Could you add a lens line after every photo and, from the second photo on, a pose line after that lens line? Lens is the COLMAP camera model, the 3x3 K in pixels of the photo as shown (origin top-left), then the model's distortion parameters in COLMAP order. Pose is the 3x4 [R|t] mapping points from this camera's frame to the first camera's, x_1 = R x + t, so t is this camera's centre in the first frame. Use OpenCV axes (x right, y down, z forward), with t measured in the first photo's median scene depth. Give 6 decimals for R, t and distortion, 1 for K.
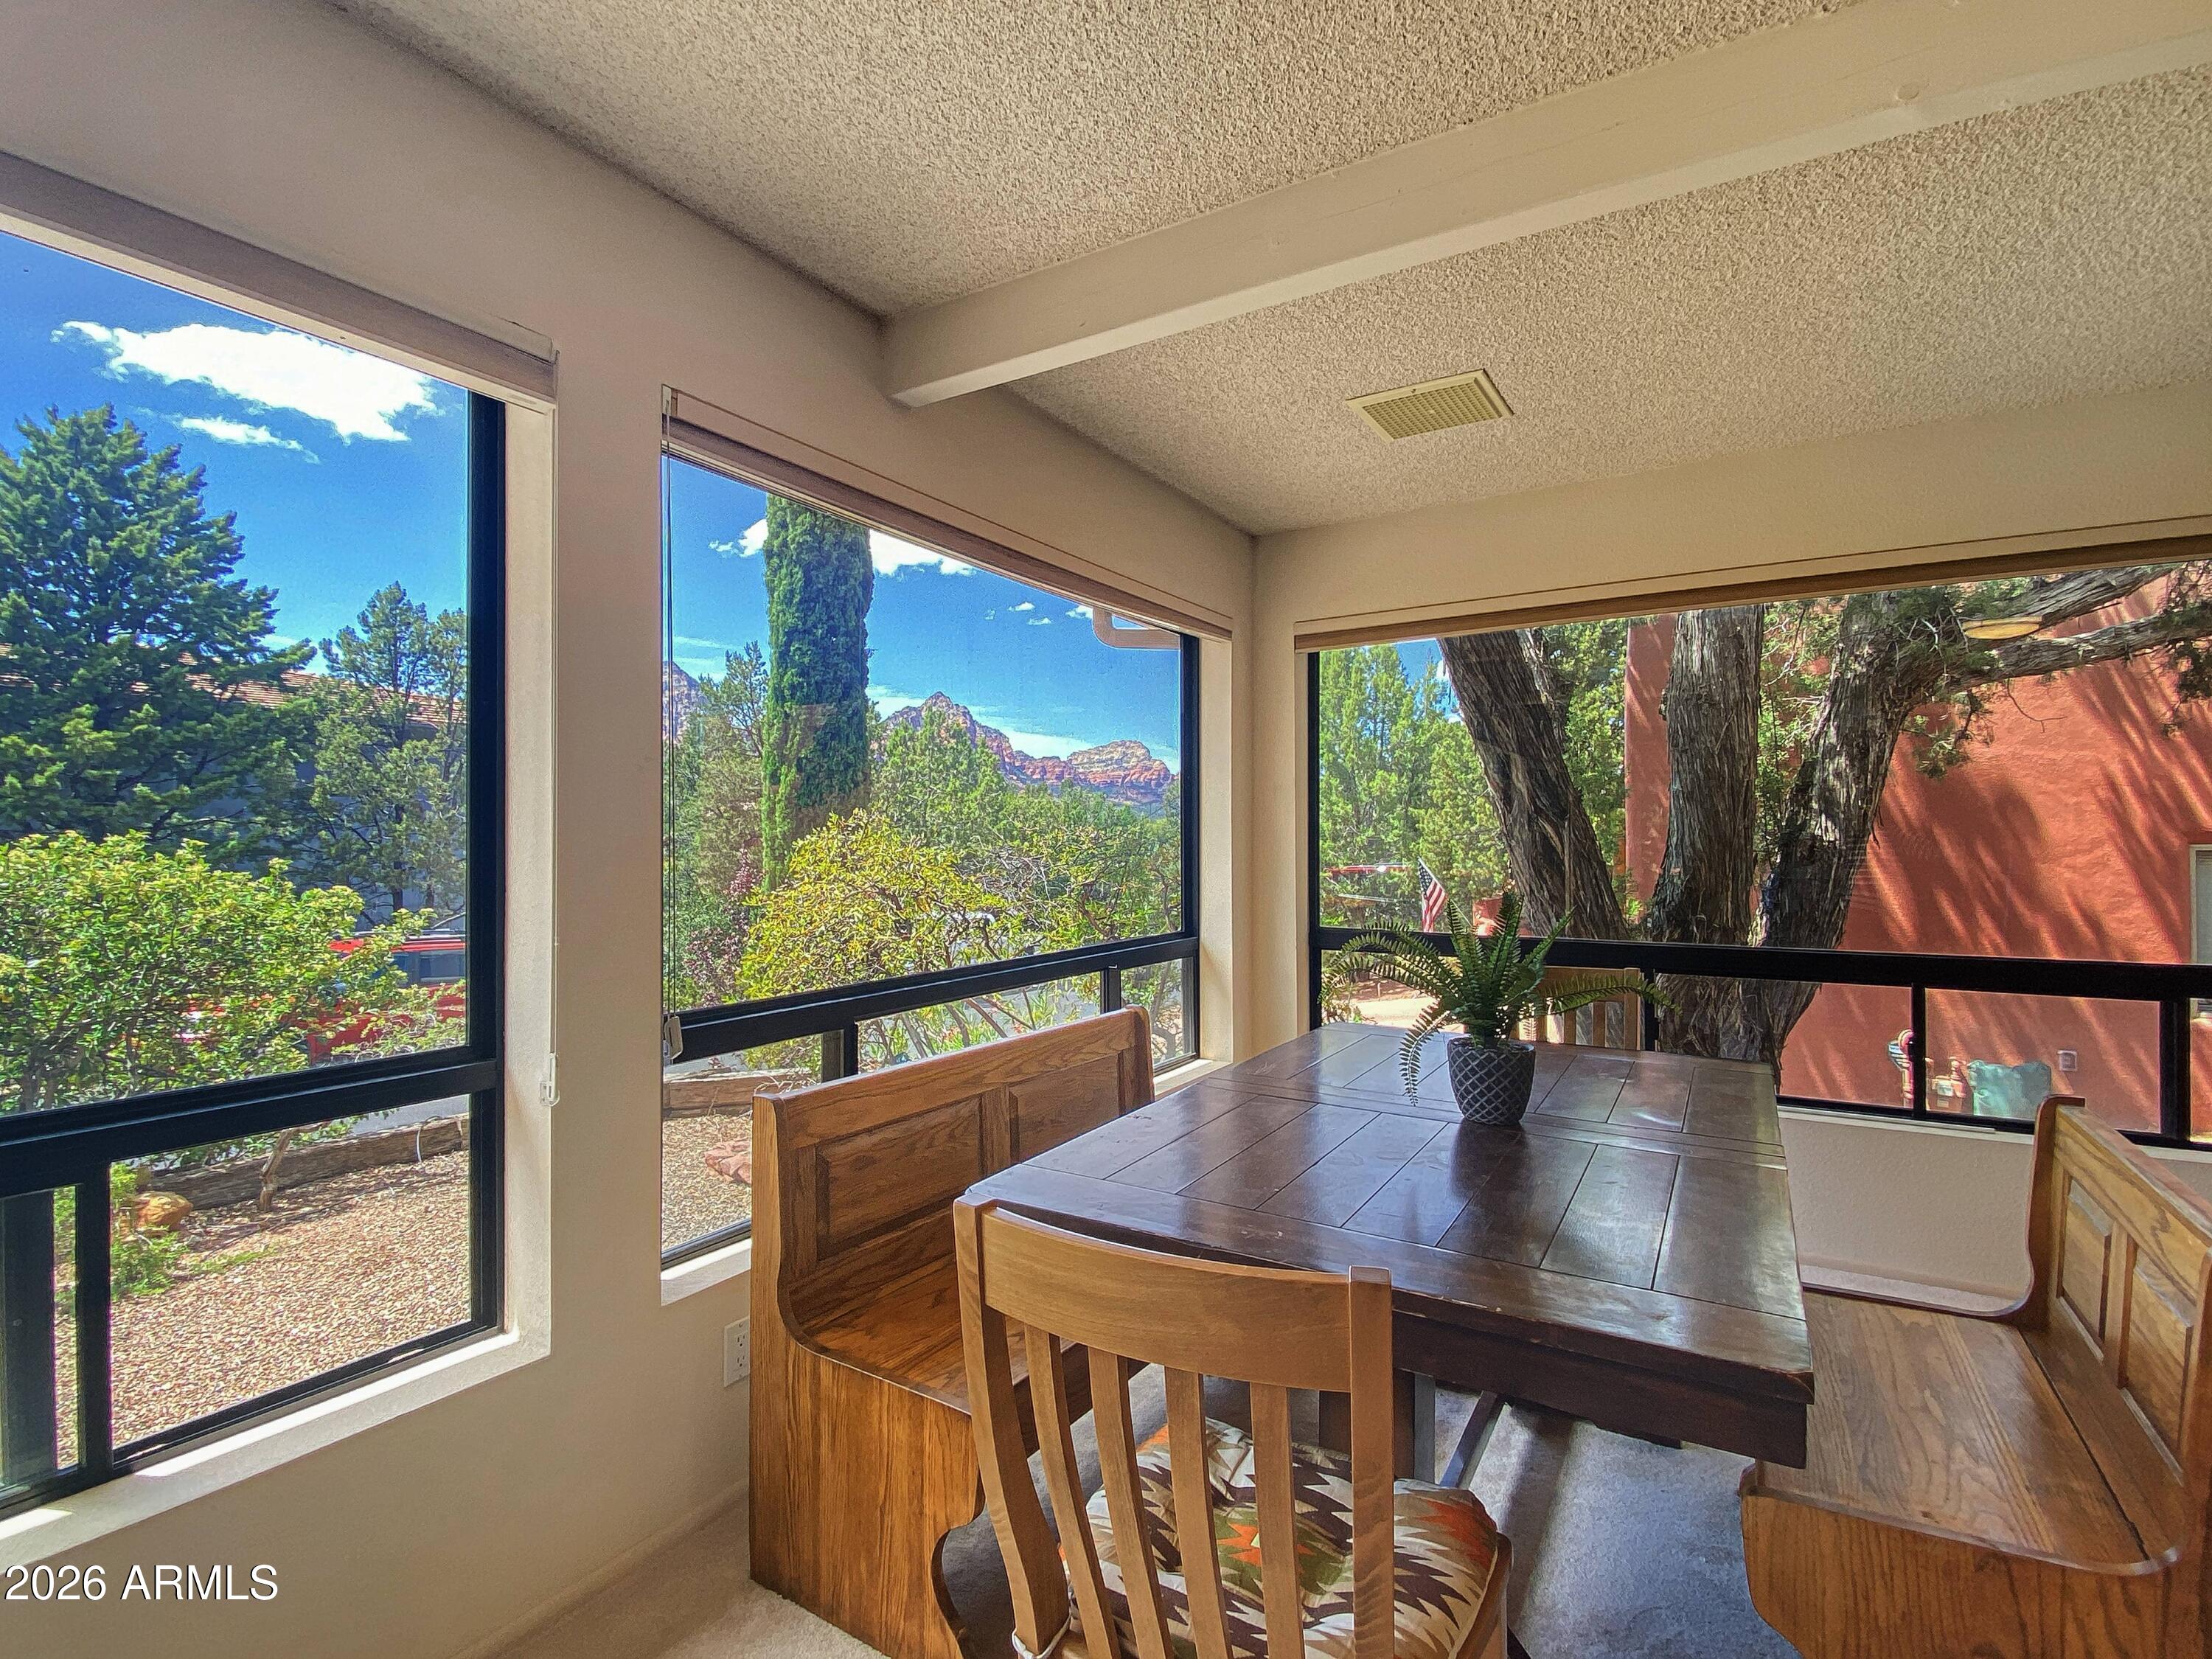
lens RADIAL K [[1055.6, 0, 1097.0], [0, 1055.6, 825.6], [0, 0, 1]] dist [-0.026582, 0.000134]
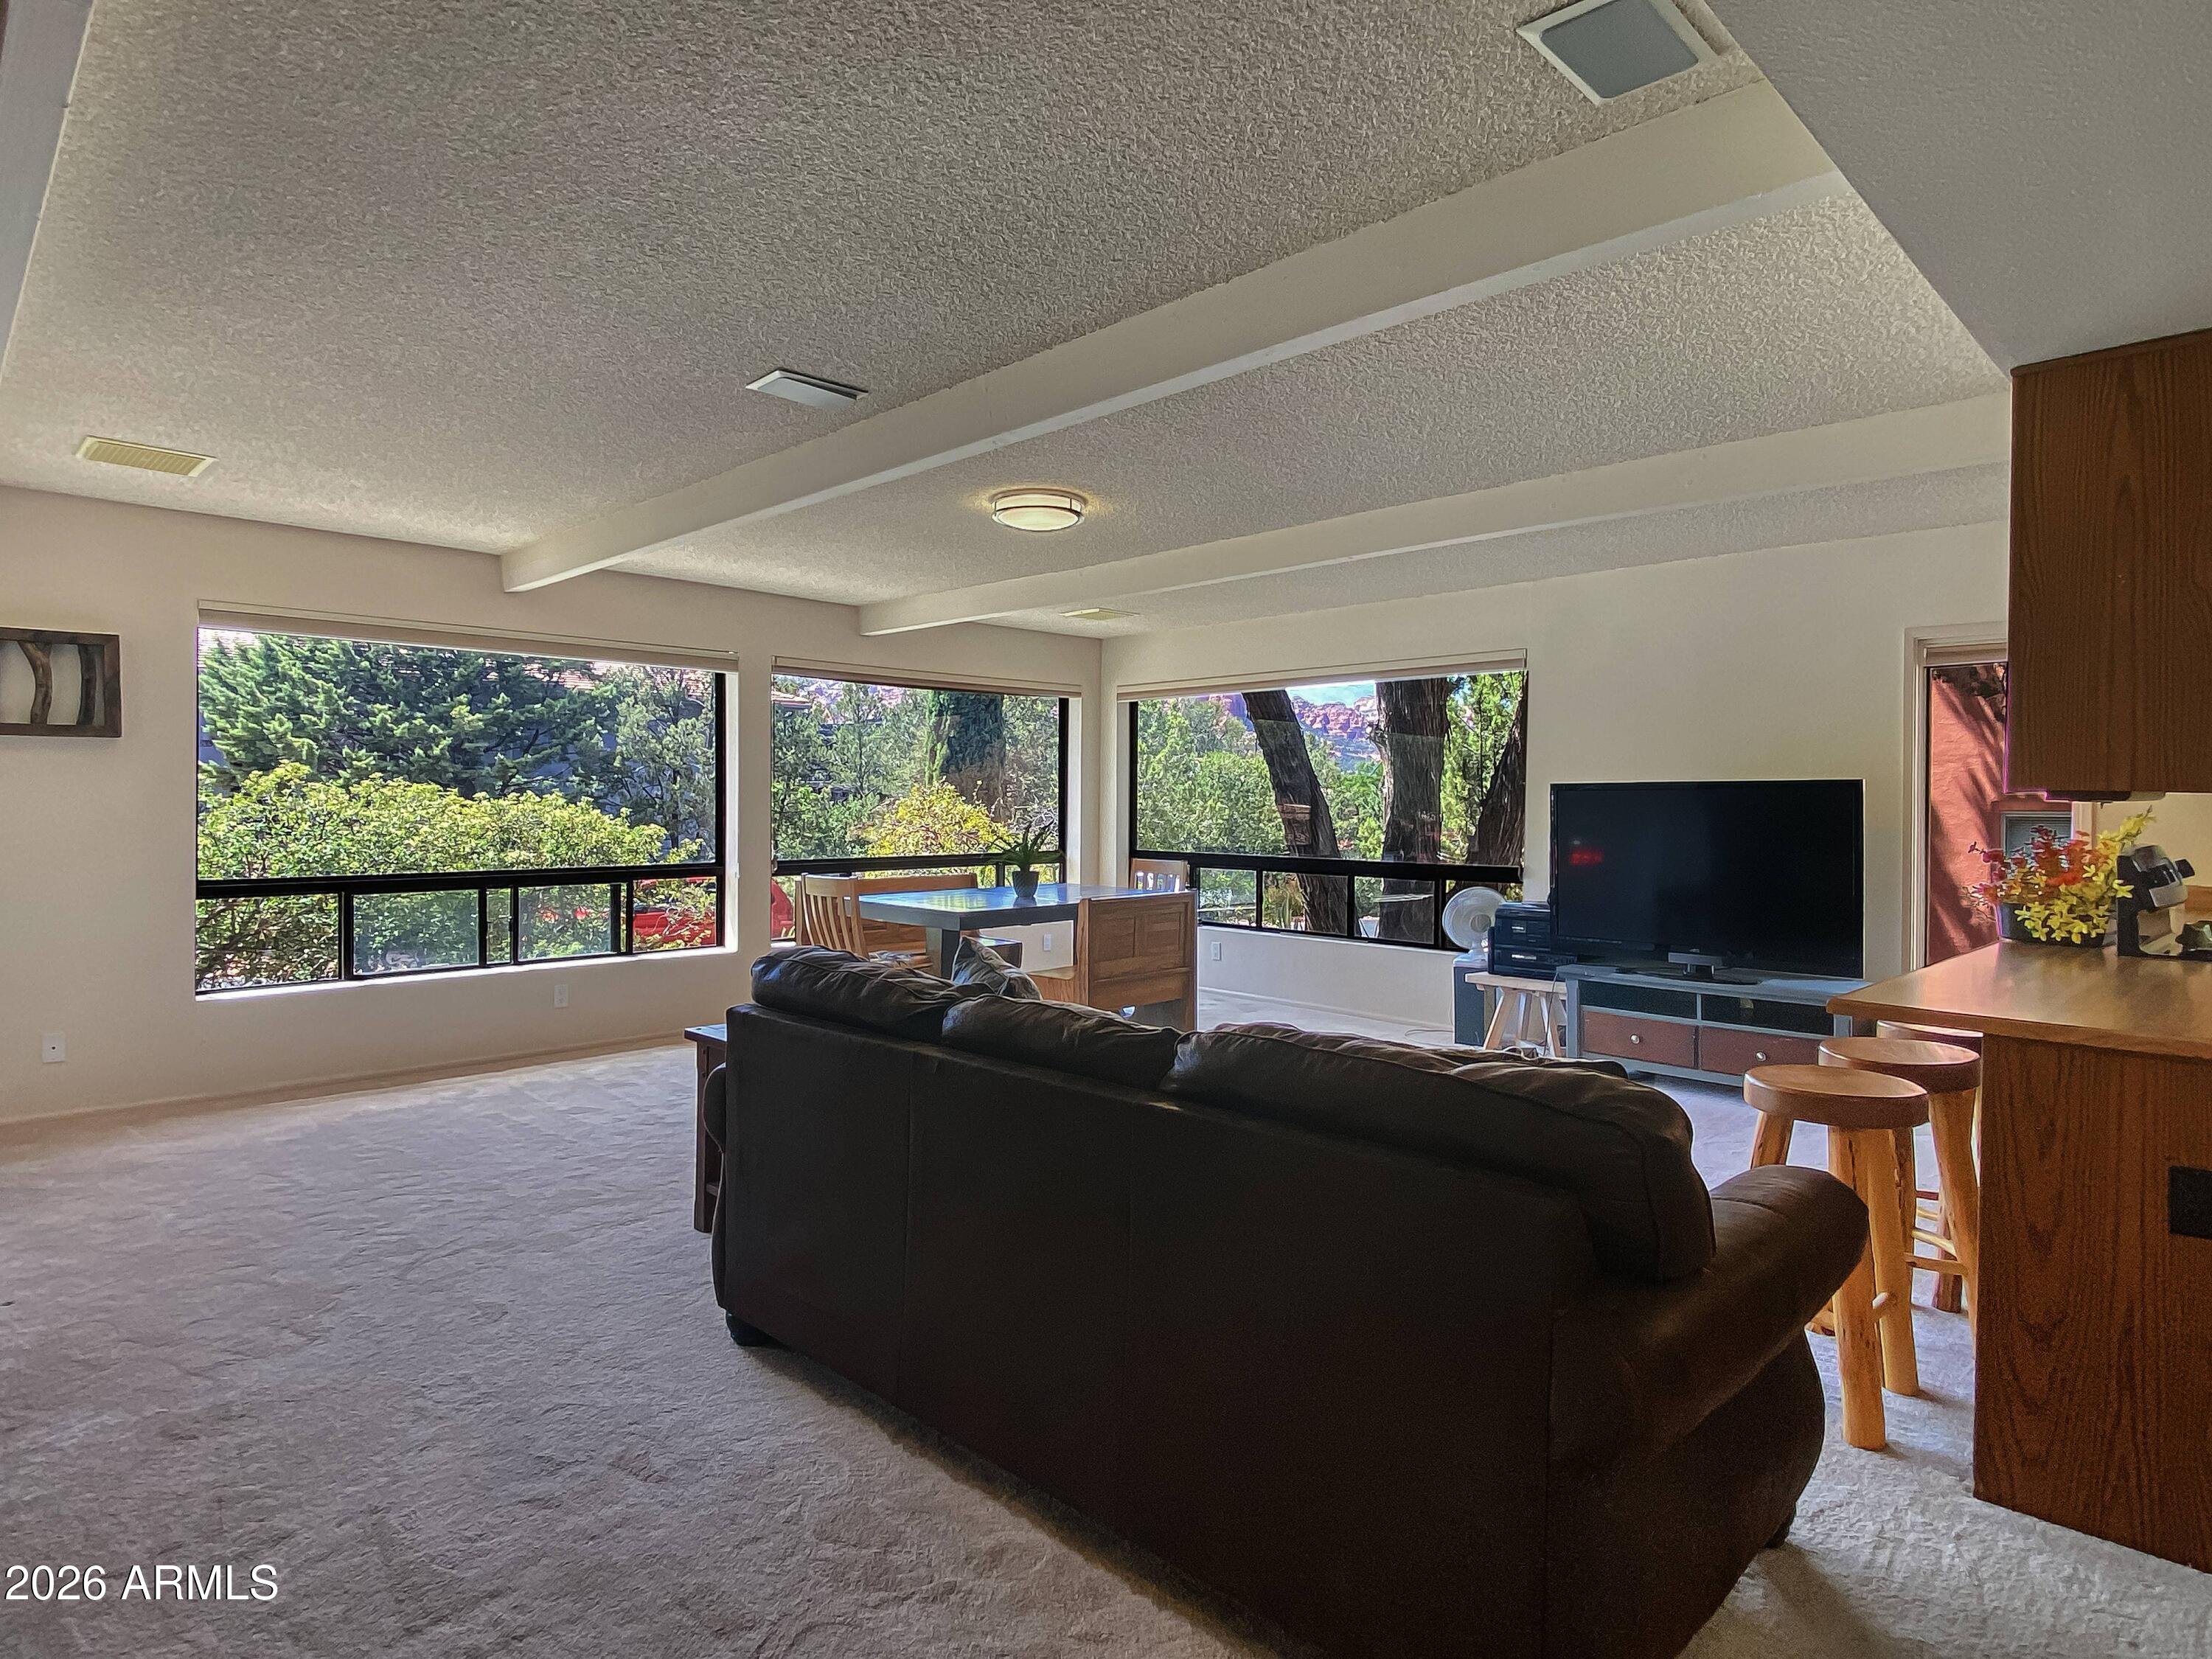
lens RADIAL K [[1237.8, 0, 1117.1], [0, 1237.8, 806.6], [0, 0, 1]] dist [-0.001182, -0.001725]
pose [[0.971692, 0.008748, -0.236088, 0.217923], [-0.003907, 0.999773, 0.020961, -0.007590], [0.236217, -0.019446, 0.971506, -0.350890]]
